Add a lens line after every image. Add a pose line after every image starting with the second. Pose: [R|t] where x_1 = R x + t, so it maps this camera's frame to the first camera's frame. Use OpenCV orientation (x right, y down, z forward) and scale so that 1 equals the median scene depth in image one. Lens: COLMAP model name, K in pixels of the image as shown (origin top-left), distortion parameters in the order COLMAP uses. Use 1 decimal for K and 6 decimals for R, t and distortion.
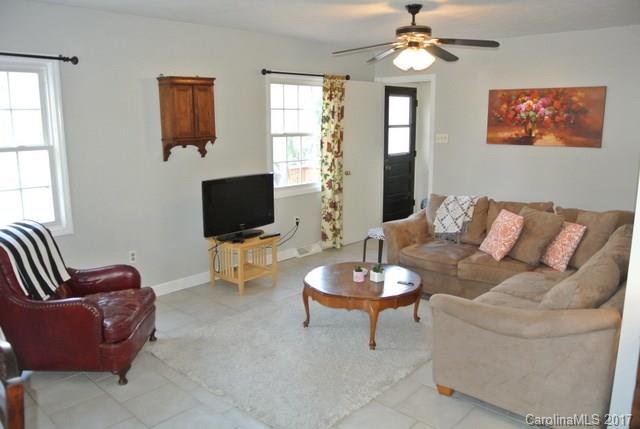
lens RADIAL K [[508.3, 0, 320.0], [0, 508.3, 214.5], [0, 0, 1]] dist [-0.071612, 0.000082]
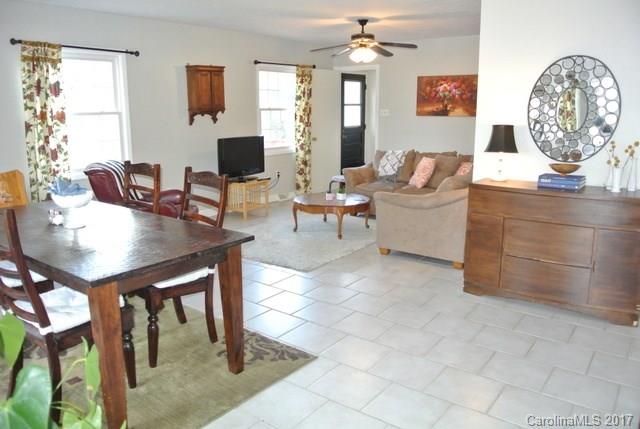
lens RADIAL K [[508.3, 0, 320.0], [0, 508.3, 214.5], [0, 0, 1]] dist [-0.071612, 0.000082]
pose [[0.995420, -0.017414, 0.094002, -0.073408], [0.015231, 0.999599, 0.023881, 0.103386], [-0.094380, -0.022340, 0.995286, -0.398766]]
